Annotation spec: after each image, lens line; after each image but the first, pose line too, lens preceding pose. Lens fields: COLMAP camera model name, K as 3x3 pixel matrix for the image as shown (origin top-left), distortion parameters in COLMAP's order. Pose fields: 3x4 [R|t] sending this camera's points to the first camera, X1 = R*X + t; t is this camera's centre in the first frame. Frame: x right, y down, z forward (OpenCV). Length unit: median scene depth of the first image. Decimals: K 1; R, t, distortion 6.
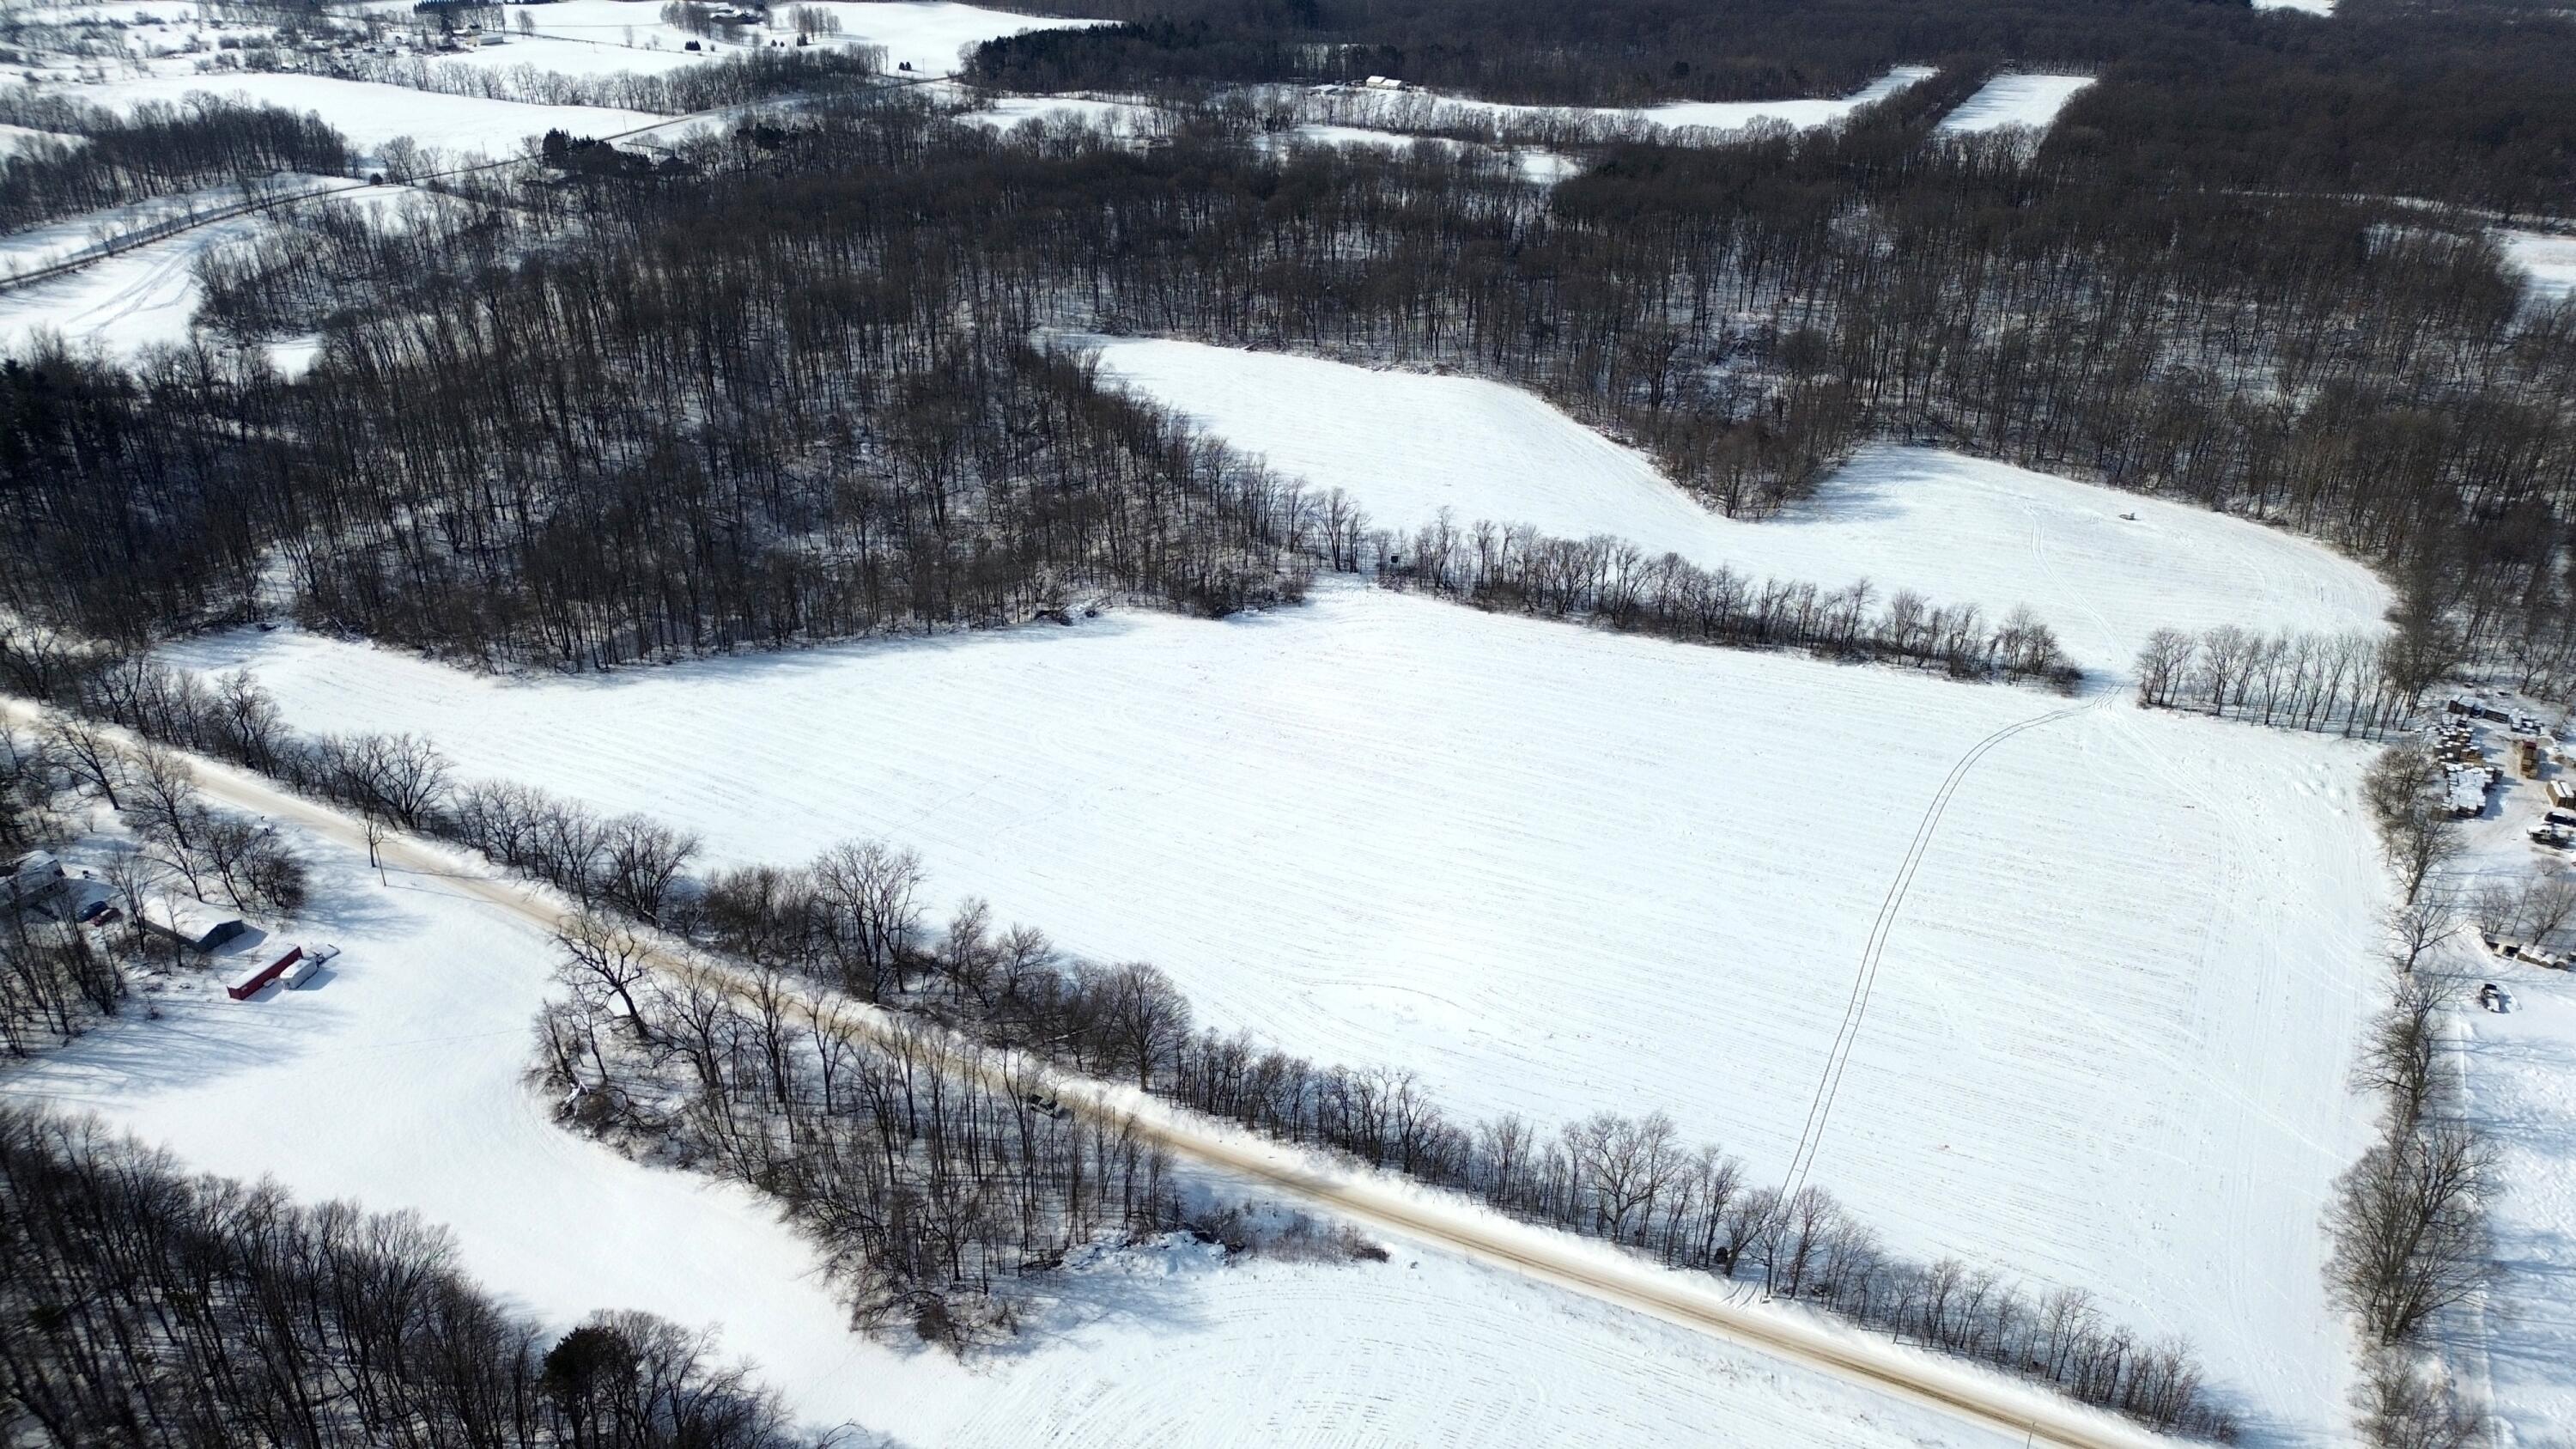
lens RADIAL K [[1790.7, 0, 1279.2], [0, 1790.7, 732.5], [0, 0, 1]] dist [0.048007, -0.022640]
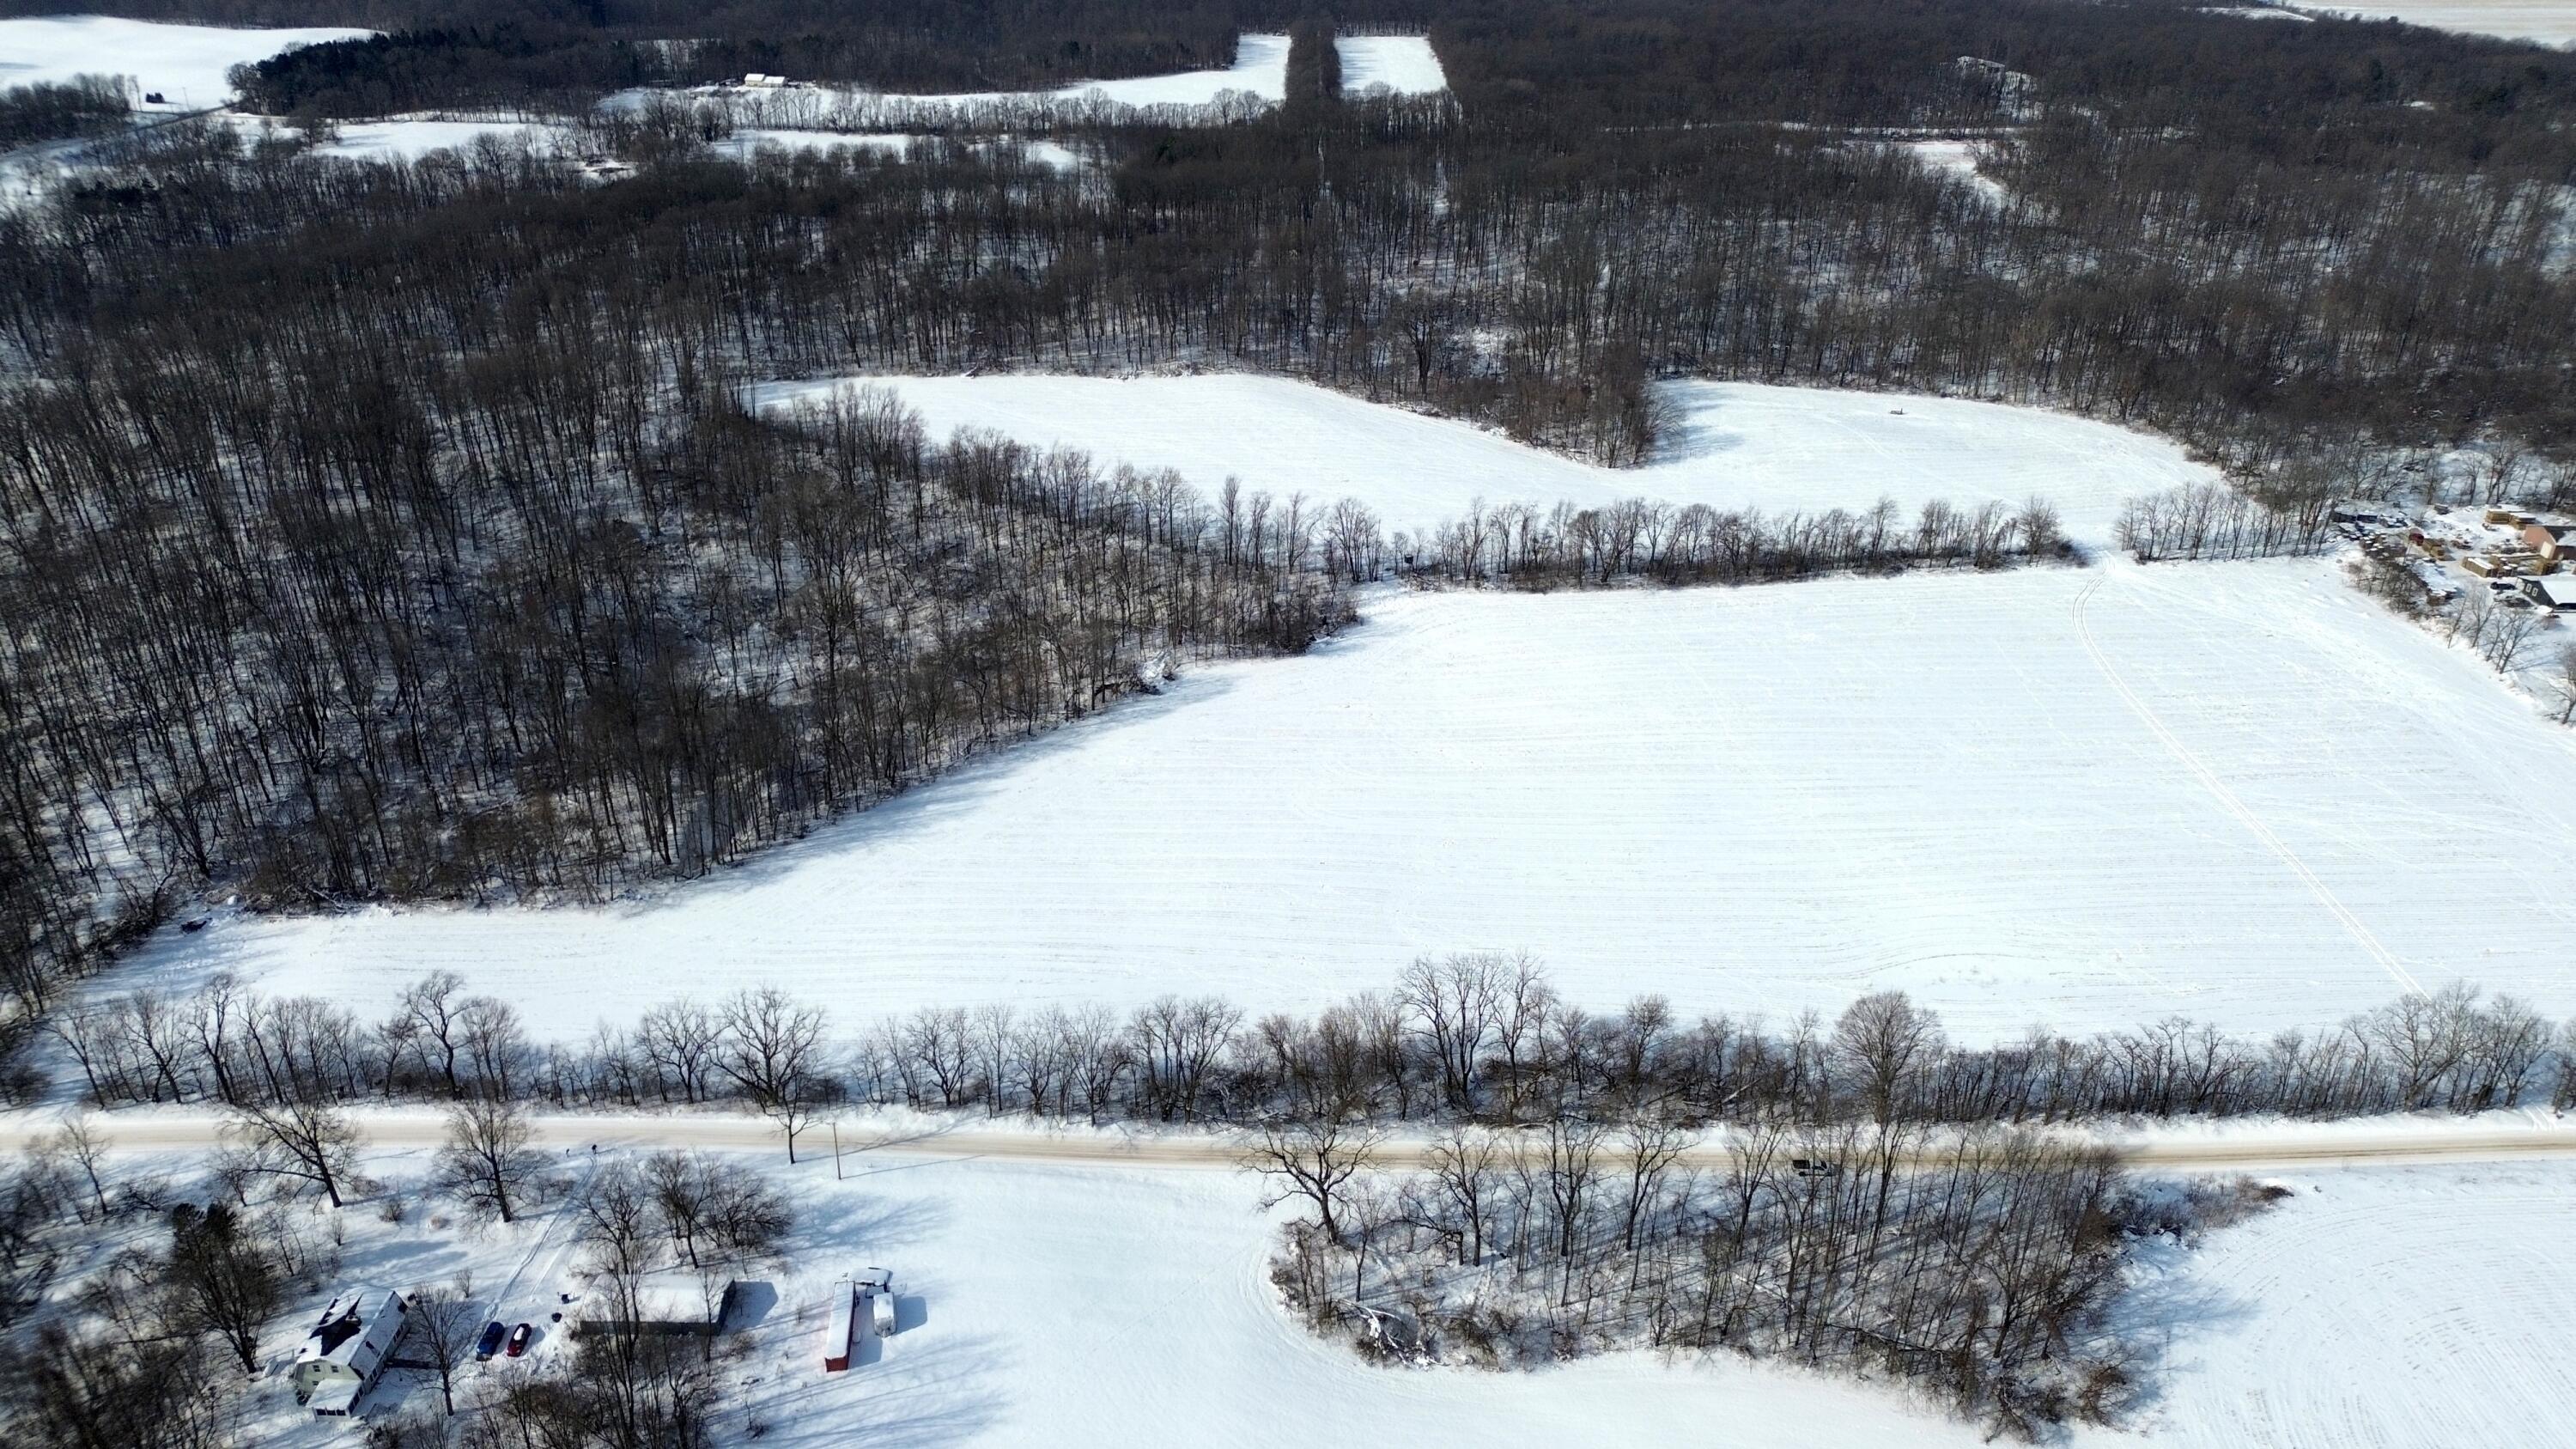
lens RADIAL K [[1790.7, 0, 1281.7], [0, 1790.7, 715.8], [0, 0, 1]] dist [0.048007, -0.022640]
pose [[0.886989, -0.214849, 0.408767, -0.431282], [0.213194, 0.975718, 0.050227, -0.080089], [-0.409633, 0.042596, 0.911255, 0.138885]]
